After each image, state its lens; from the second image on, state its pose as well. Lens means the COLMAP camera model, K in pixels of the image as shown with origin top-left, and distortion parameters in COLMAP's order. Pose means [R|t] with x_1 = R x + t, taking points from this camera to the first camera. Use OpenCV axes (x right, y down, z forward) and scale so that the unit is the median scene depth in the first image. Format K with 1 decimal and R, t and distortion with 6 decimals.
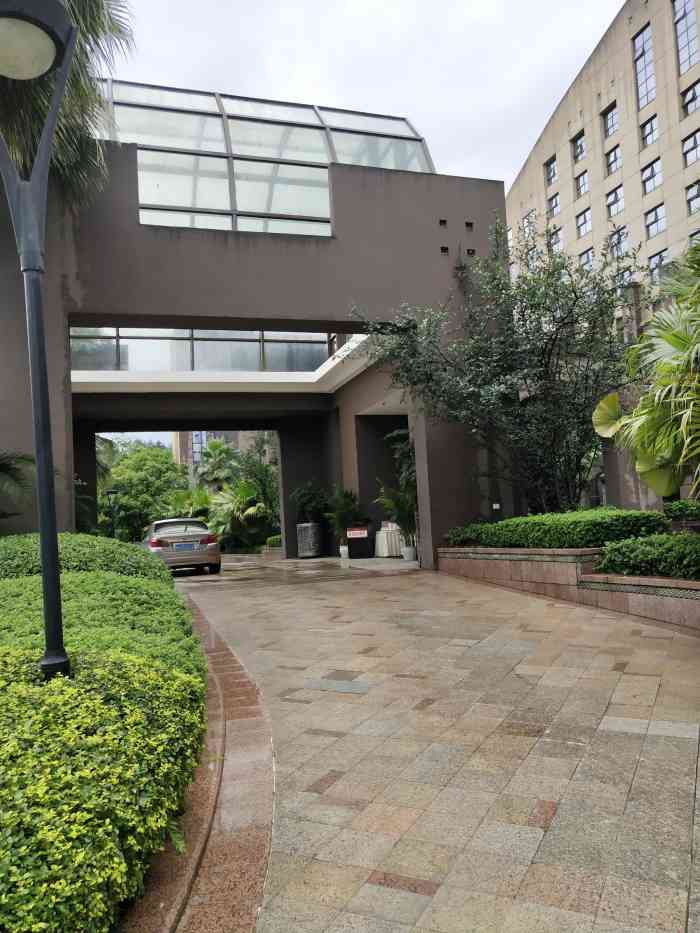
lens RADIAL K [[725.7, 0, 350.0], [0, 725.7, 466.5], [0, 0, 1]] dist [-0.008103, 0.044997]
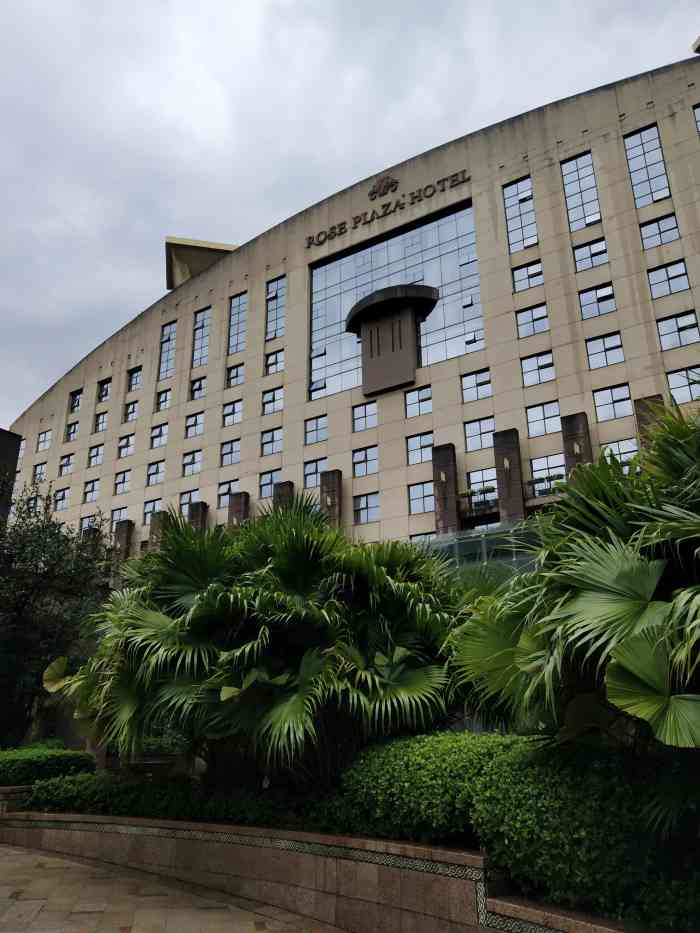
lens RADIAL K [[725.7, 0, 350.0], [0, 725.7, 466.5], [0, 0, 1]] dist [-0.008103, 0.044997]
pose [[0.768597, 0.265743, 0.581927, -0.040357], [-0.084326, 0.943788, -0.319615, -0.022503], [-0.634151, 0.196583, 0.747802, -0.162028]]
